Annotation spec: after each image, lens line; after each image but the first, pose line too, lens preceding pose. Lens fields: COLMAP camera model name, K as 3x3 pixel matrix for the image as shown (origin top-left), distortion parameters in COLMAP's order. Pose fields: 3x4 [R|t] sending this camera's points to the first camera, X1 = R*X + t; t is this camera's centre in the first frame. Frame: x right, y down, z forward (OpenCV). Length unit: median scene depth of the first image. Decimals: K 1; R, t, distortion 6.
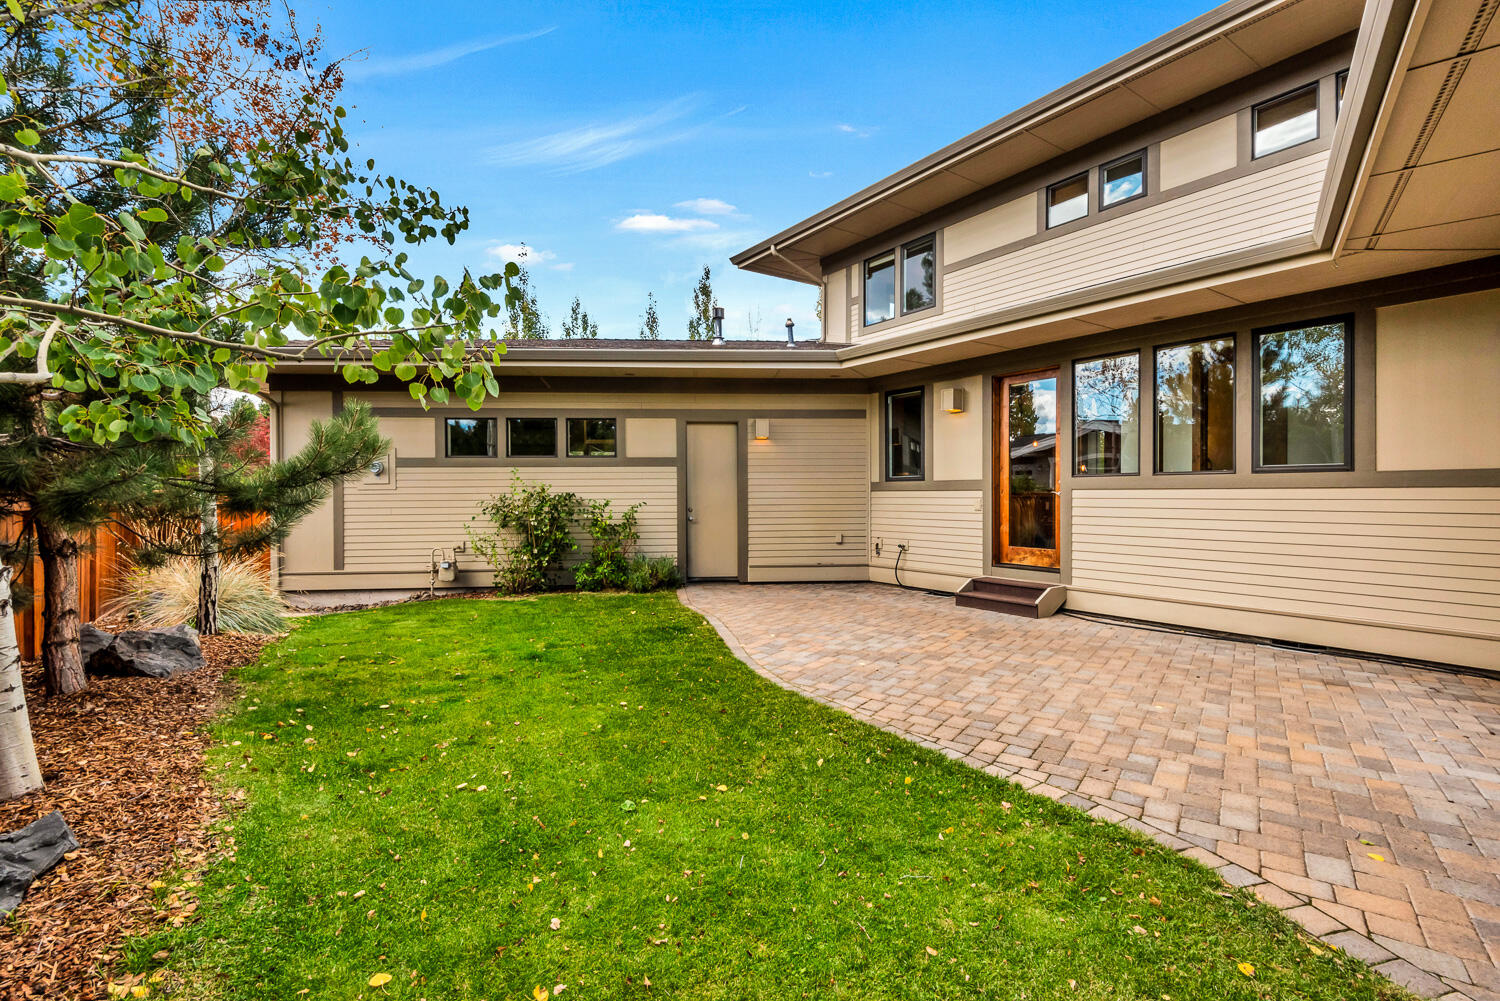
lens RADIAL K [[692.0, 0, 745.3], [0, 692.0, 491.6], [0, 0, 1]] dist [0.002632, -0.000363]
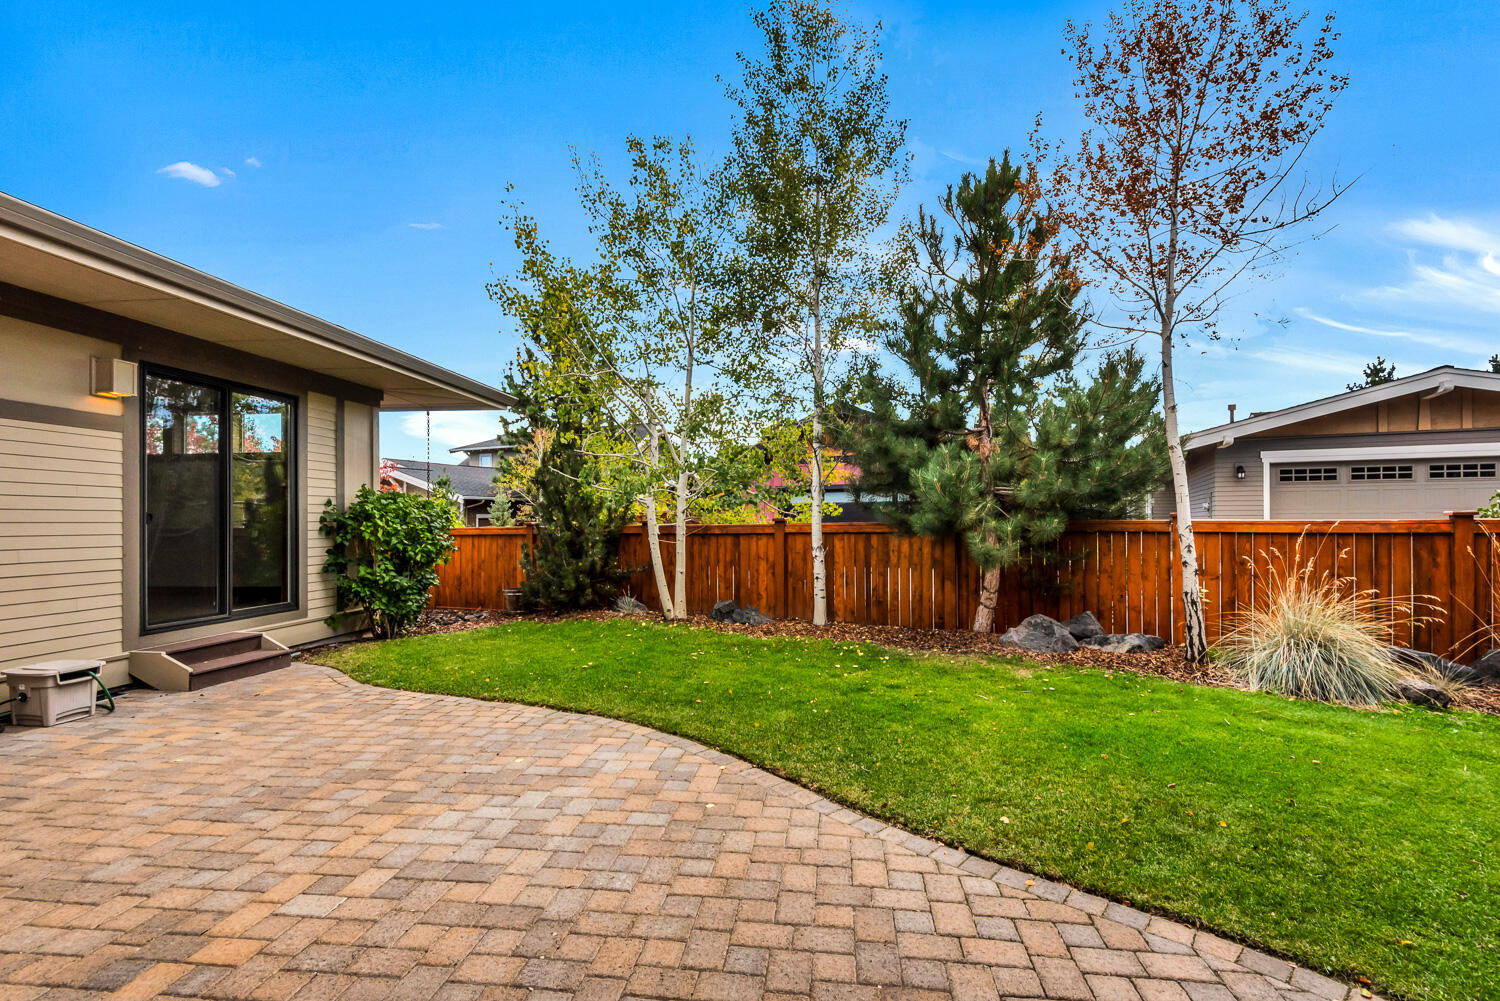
lens RADIAL K [[685.4, 0, 752.4], [0, 685.4, 517.1], [0, 0, 1]] dist [0.001116, -0.000333]
pose [[-0.866896, 0.001336, -0.498487, 0.191681], [0.000622, 0.999999, 0.001598, -0.005610], [0.498488, 0.001075, -0.866896, 1.063612]]
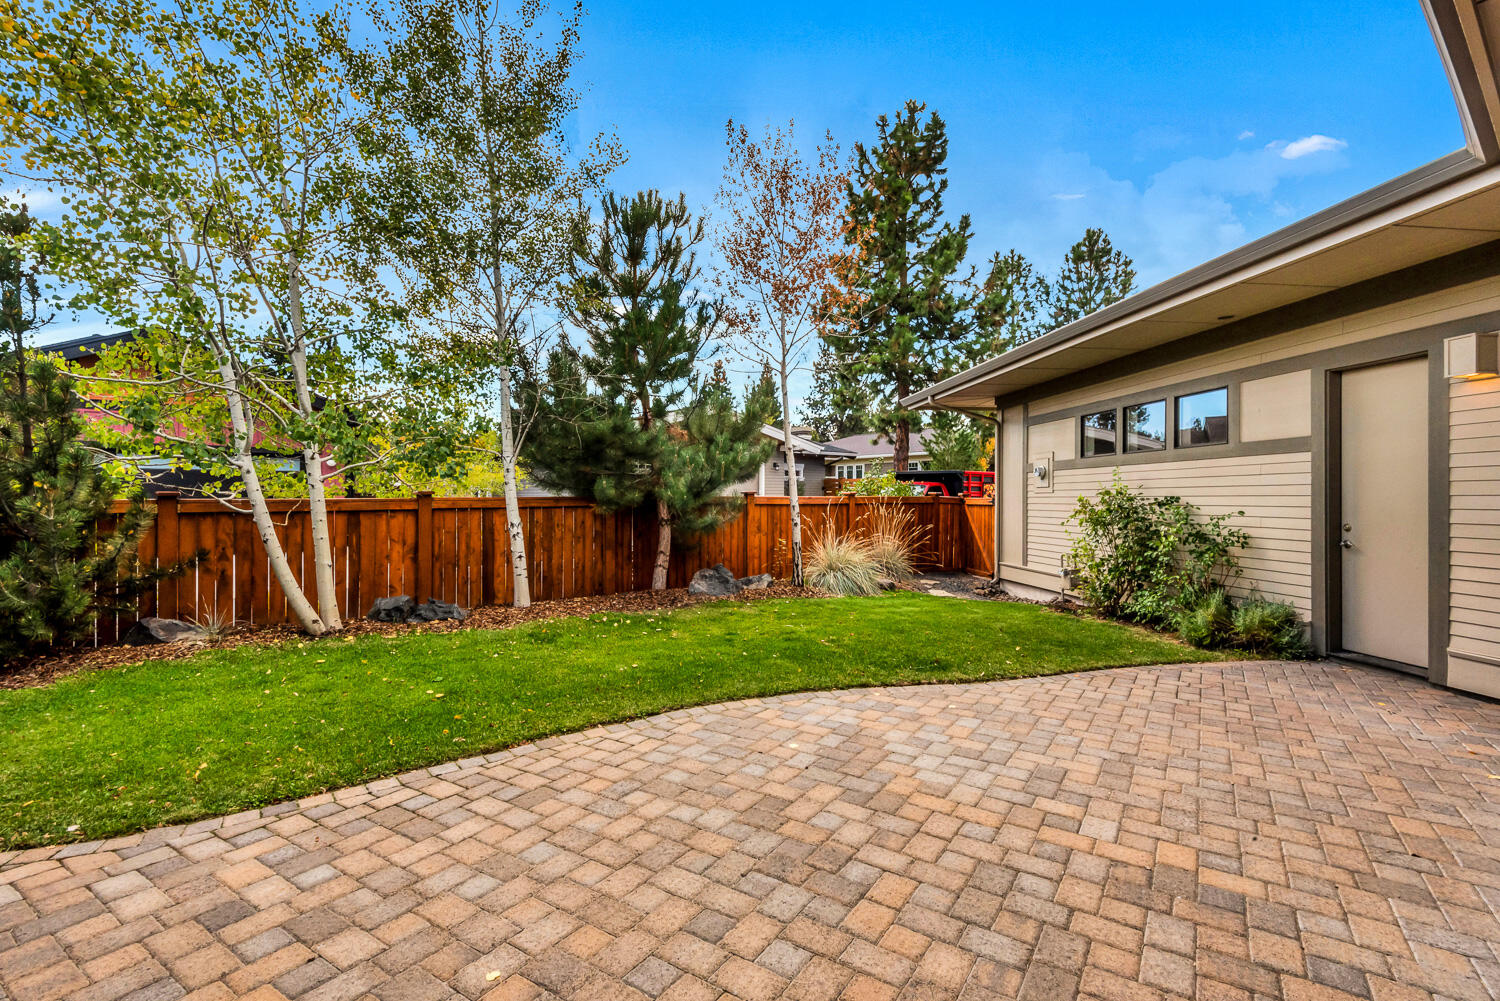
lens RADIAL K [[692.0, 0, 745.3], [0, 692.0, 491.6], [0, 0, 1]] dist [0.002632, -0.000363]
pose [[0.036986, -0.004112, -0.999307, 0.516172], [-0.002181, 0.999989, -0.004195, 0.000752], [0.999313, 0.002335, 0.036977, 0.563316]]
